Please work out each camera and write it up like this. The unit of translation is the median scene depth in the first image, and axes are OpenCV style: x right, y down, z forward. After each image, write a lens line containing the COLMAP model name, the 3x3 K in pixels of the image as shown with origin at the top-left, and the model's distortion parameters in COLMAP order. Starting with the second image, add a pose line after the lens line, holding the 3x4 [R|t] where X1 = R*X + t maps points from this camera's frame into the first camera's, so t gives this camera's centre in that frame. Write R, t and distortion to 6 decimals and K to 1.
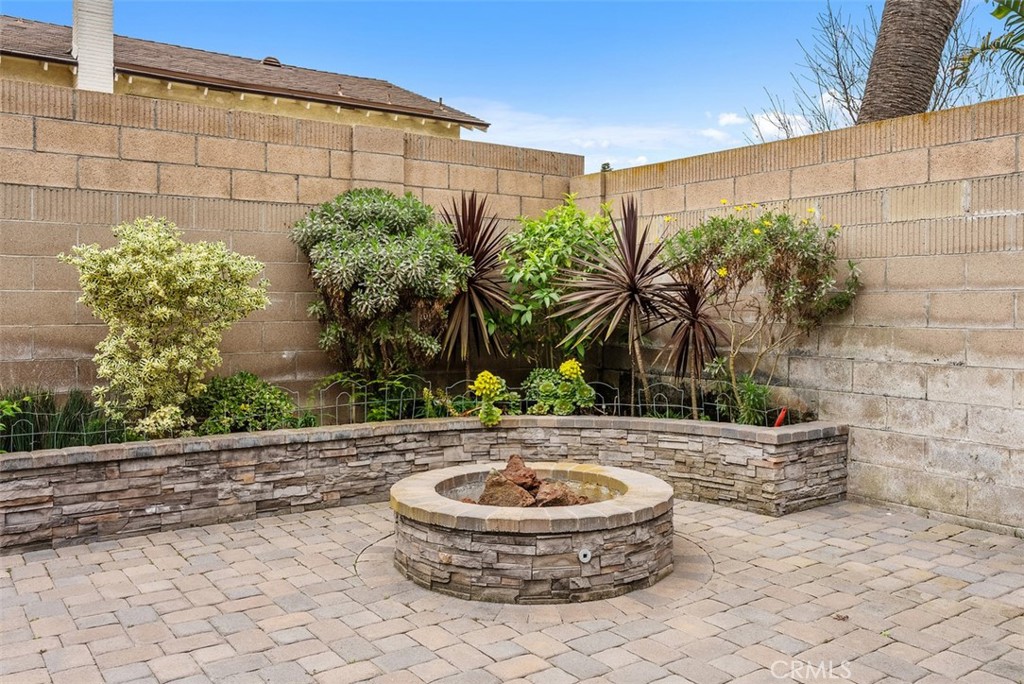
lens RADIAL K [[826.4, 0, 513.9], [0, 826.4, 334.1], [0, 0, 1]] dist [-0.013129, 0.003578]
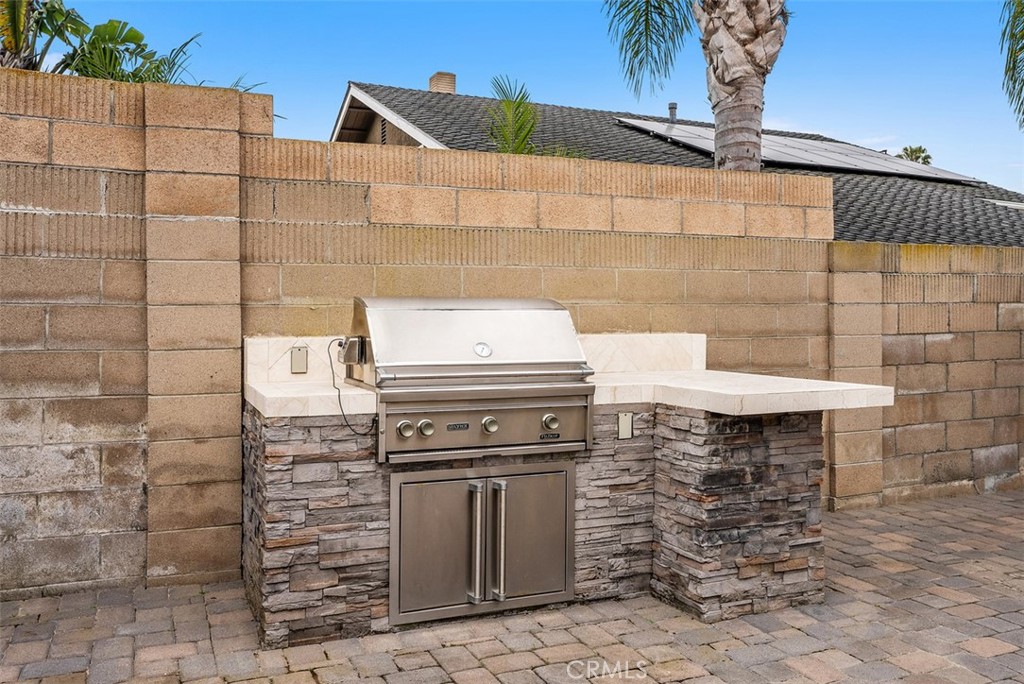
lens RADIAL K [[826.4, 0, 513.9], [0, 826.4, 334.1], [0, 0, 1]] dist [-0.013129, 0.003578]
pose [[0.198199, -0.010545, 0.980105, -0.105700], [0.028680, 0.999576, 0.004955, -0.011302], [-0.979742, 0.027127, 0.198417, 0.322093]]
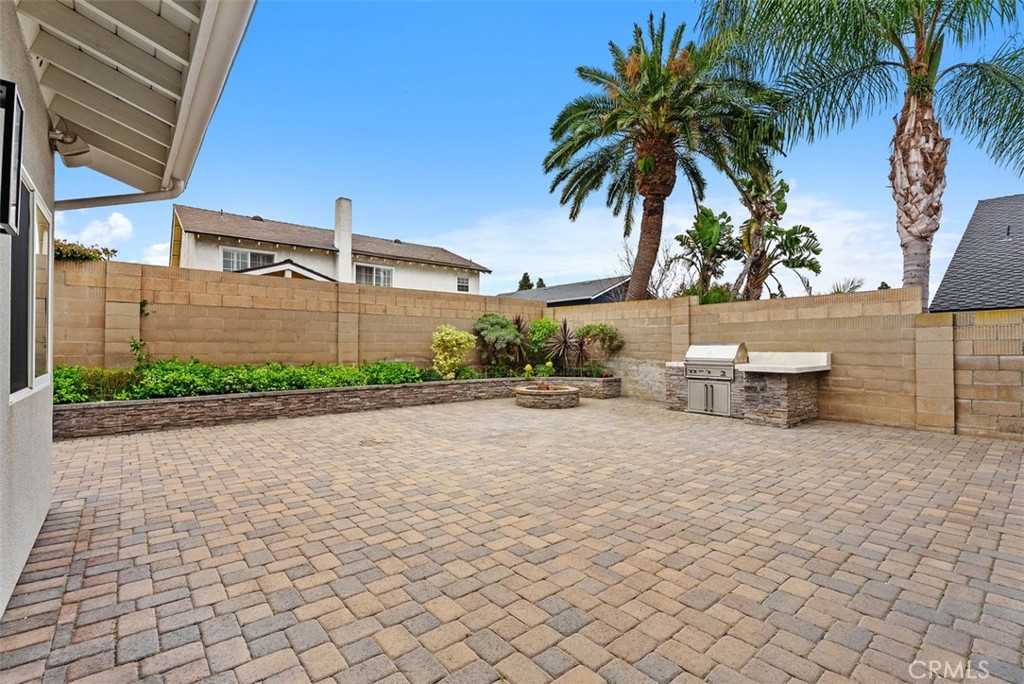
lens RADIAL K [[456.7, 0, 509.5], [0, 456.7, 341.8], [0, 0, 1]] dist [-0.000846, -0.000558]
pose [[0.996350, 0.004374, 0.085255, -0.321899], [-0.001066, 0.999246, -0.038809, 0.024365], [-0.085361, 0.038576, 0.995603, -1.174158]]
